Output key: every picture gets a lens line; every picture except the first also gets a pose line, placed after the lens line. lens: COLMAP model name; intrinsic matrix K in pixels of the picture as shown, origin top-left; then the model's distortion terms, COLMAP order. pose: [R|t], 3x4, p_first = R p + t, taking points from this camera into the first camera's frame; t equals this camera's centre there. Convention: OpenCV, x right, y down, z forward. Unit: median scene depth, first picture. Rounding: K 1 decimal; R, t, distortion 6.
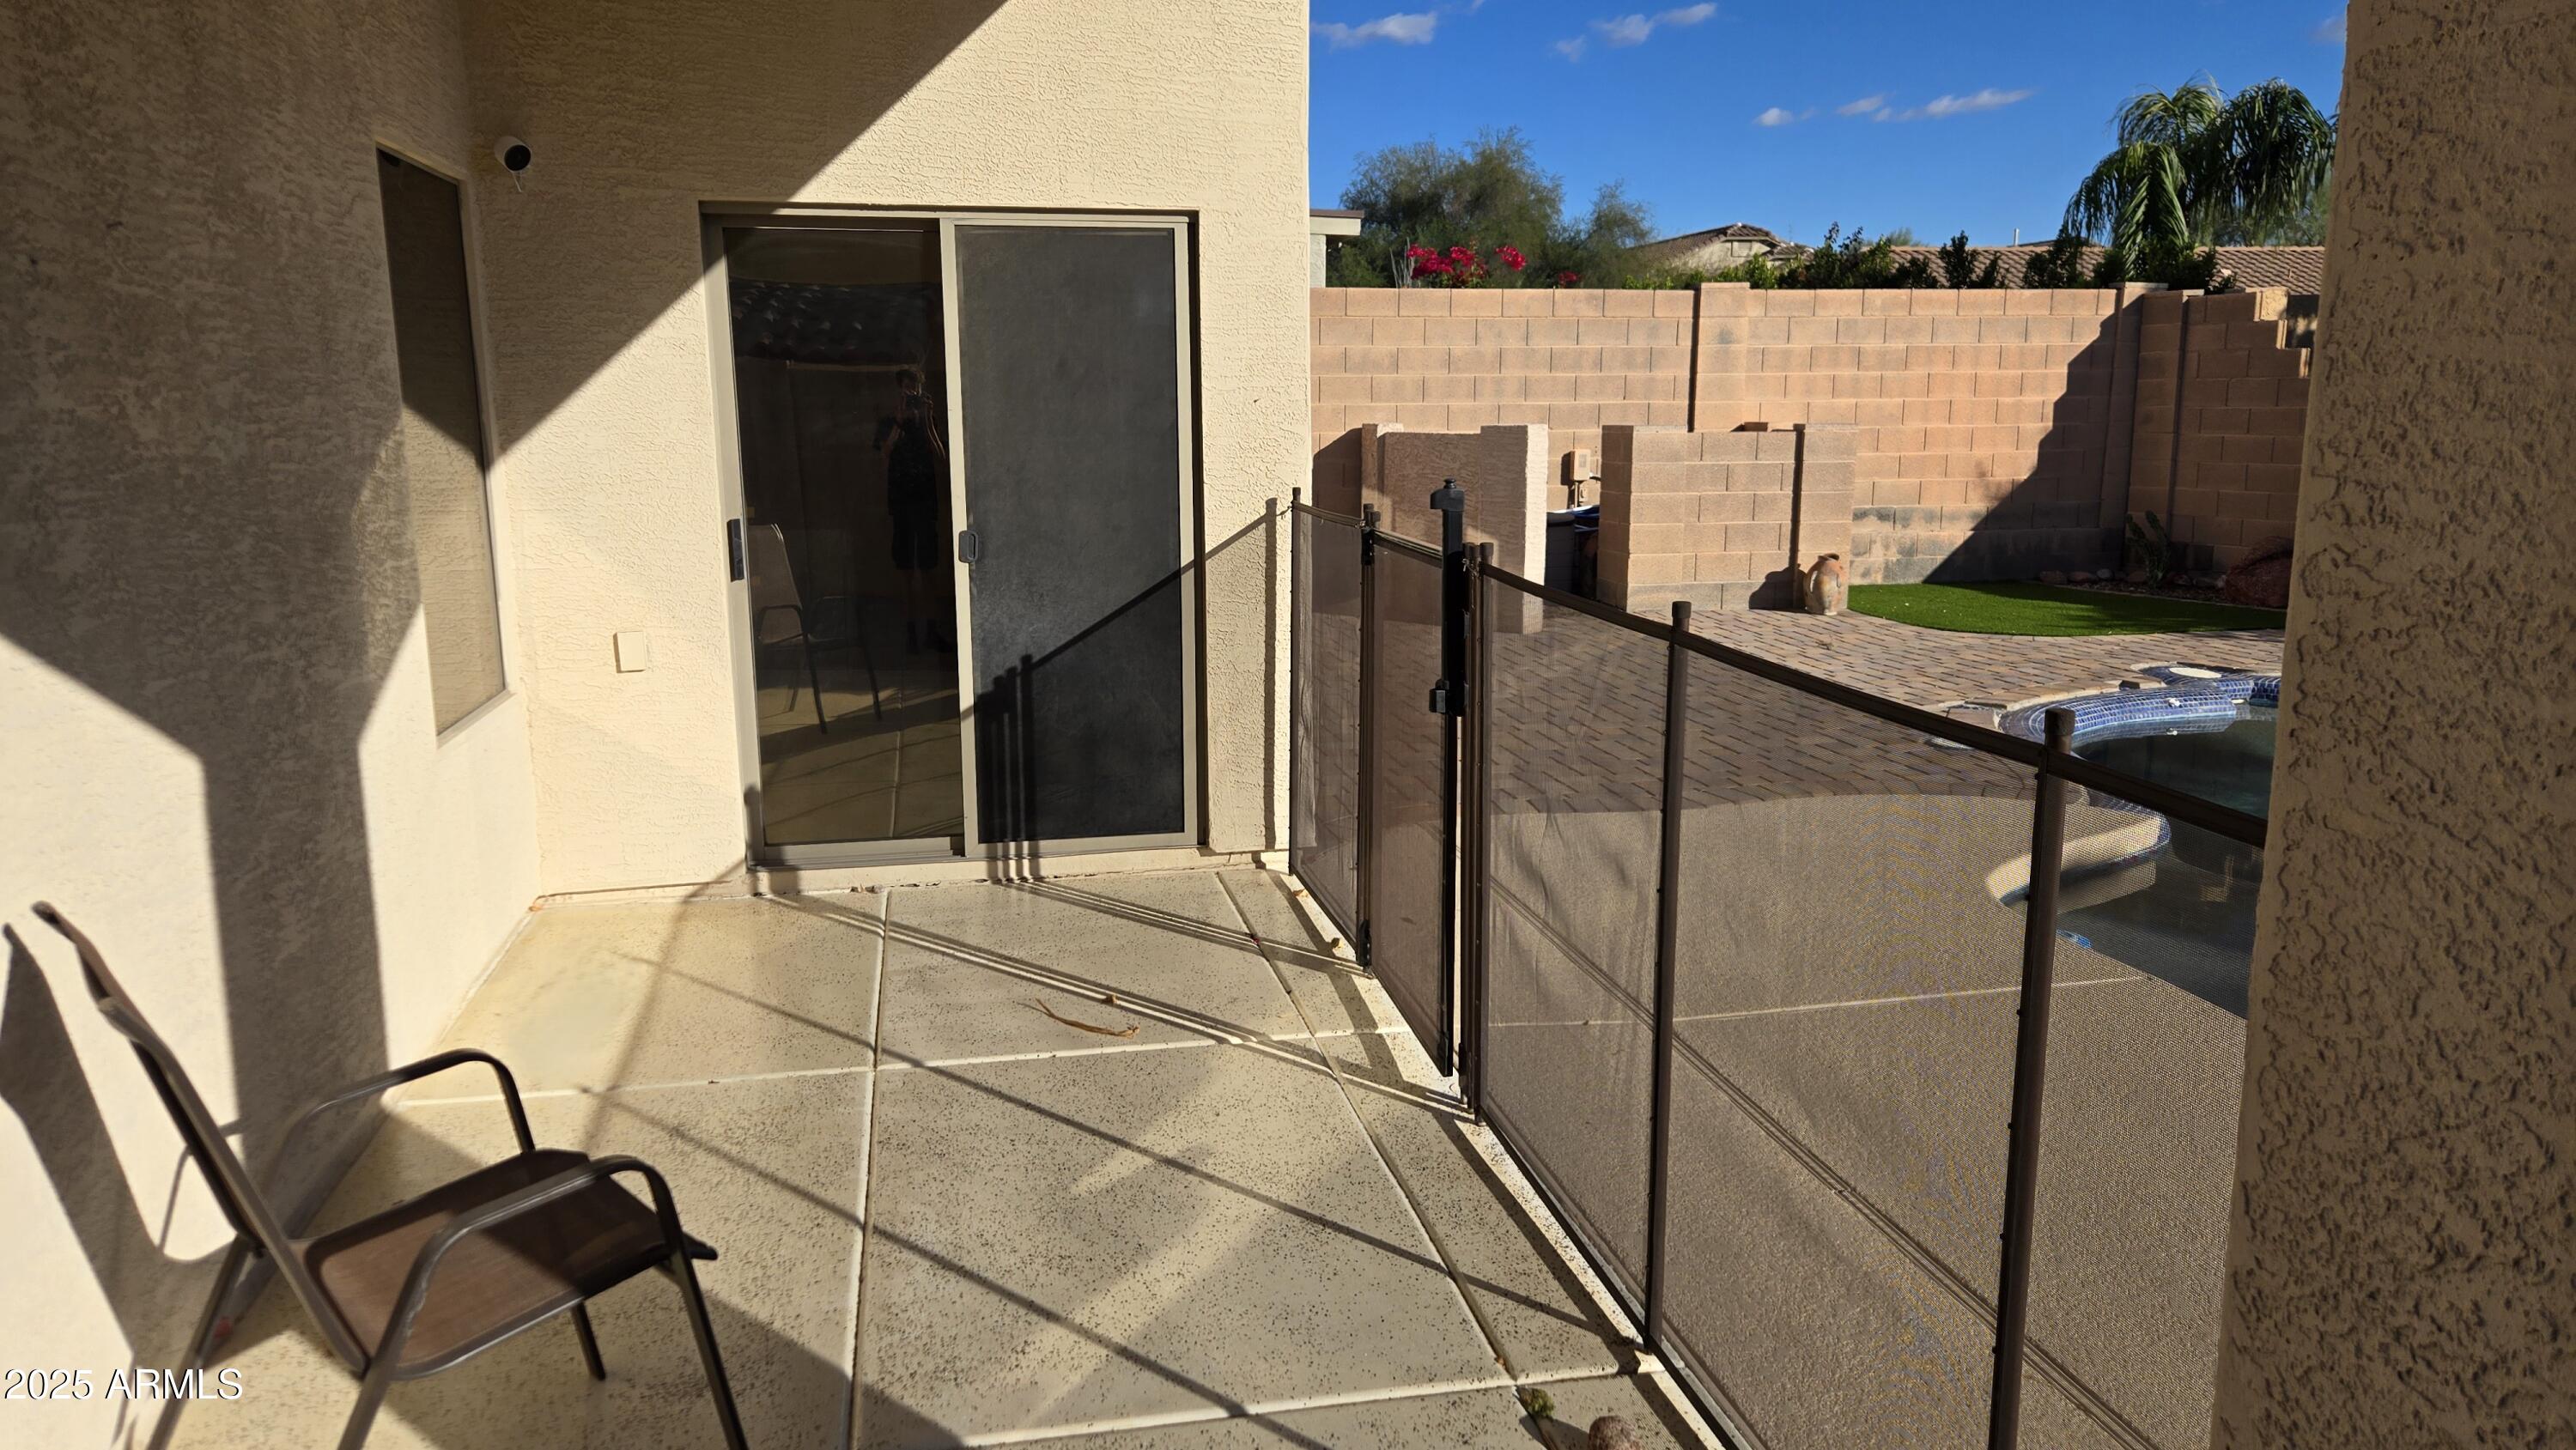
lens RADIAL K [[1697.0, 0, 1293.8], [0, 1697.0, 713.7], [0, 0, 1]] dist [0.081936, -0.066260]
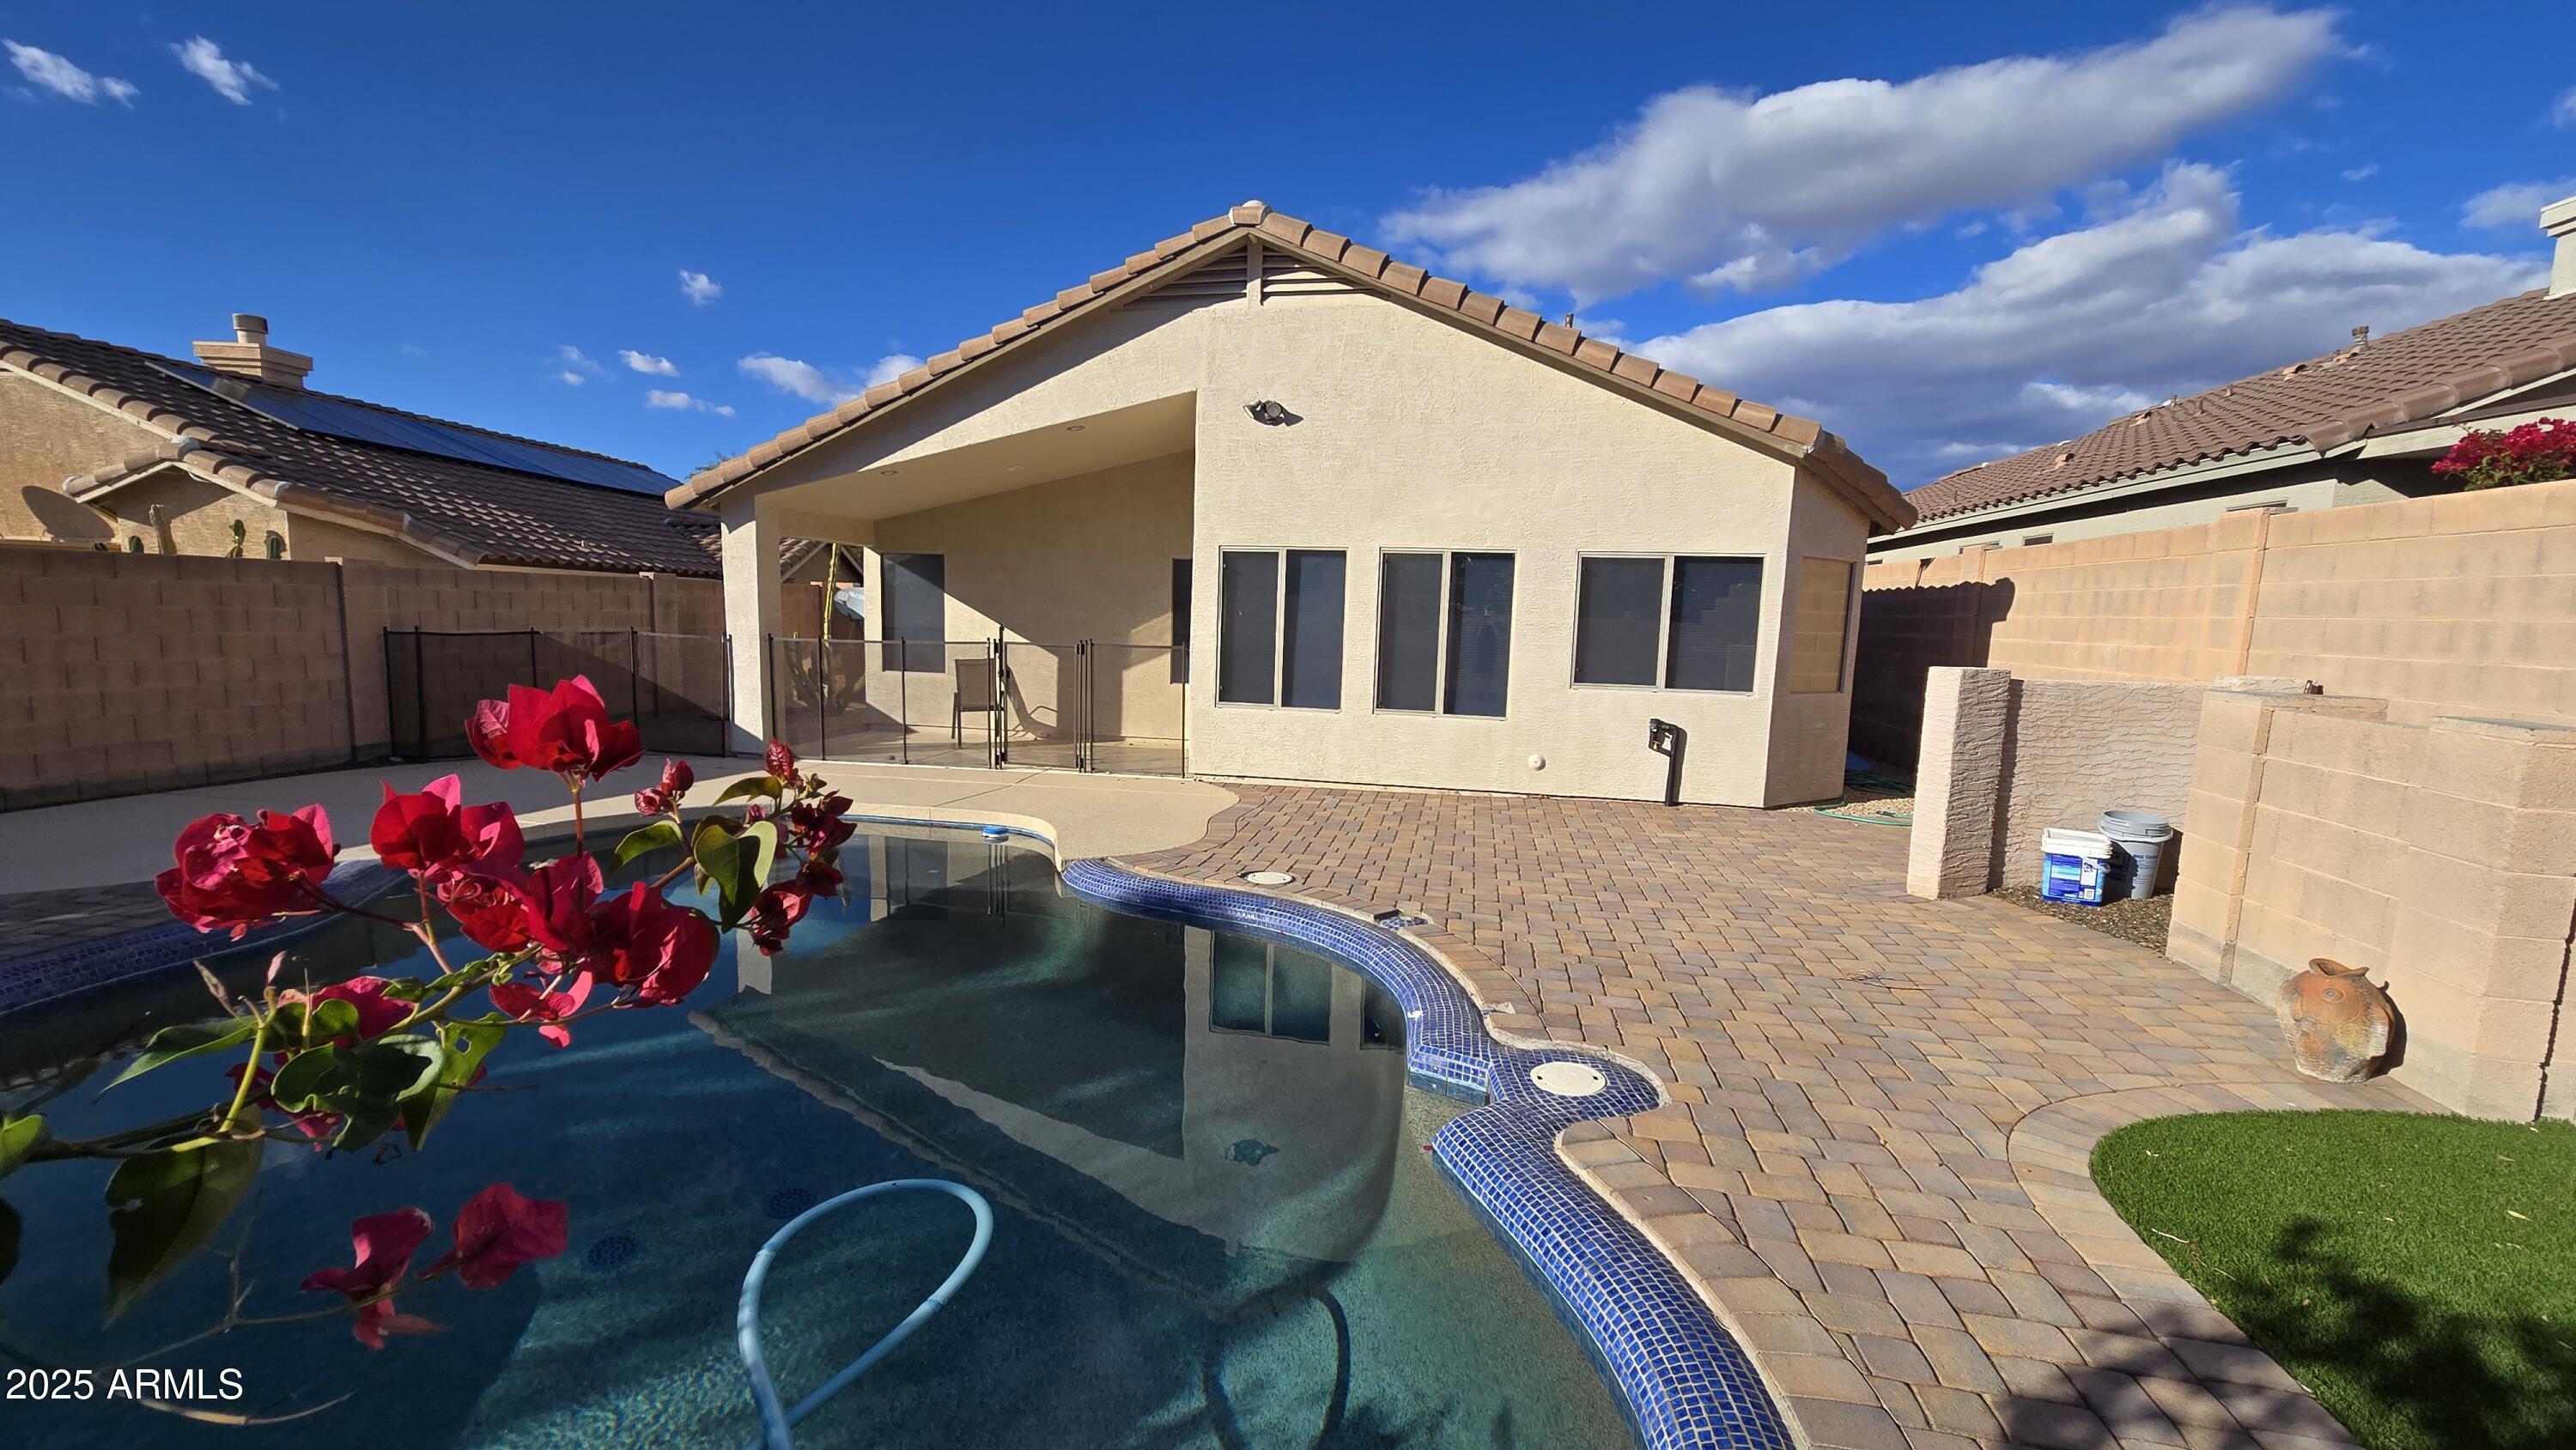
lens RADIAL K [[1063.0, 0, 1281.2], [0, 1063.0, 739.0], [0, 0, 1]] dist [0.001164, -0.000033]
pose [[-0.393886, 0.106188, -0.913005, 0.644191], [-0.193069, 0.961586, 0.195132, -0.141798], [0.898654, 0.253133, -0.358254, 0.724582]]
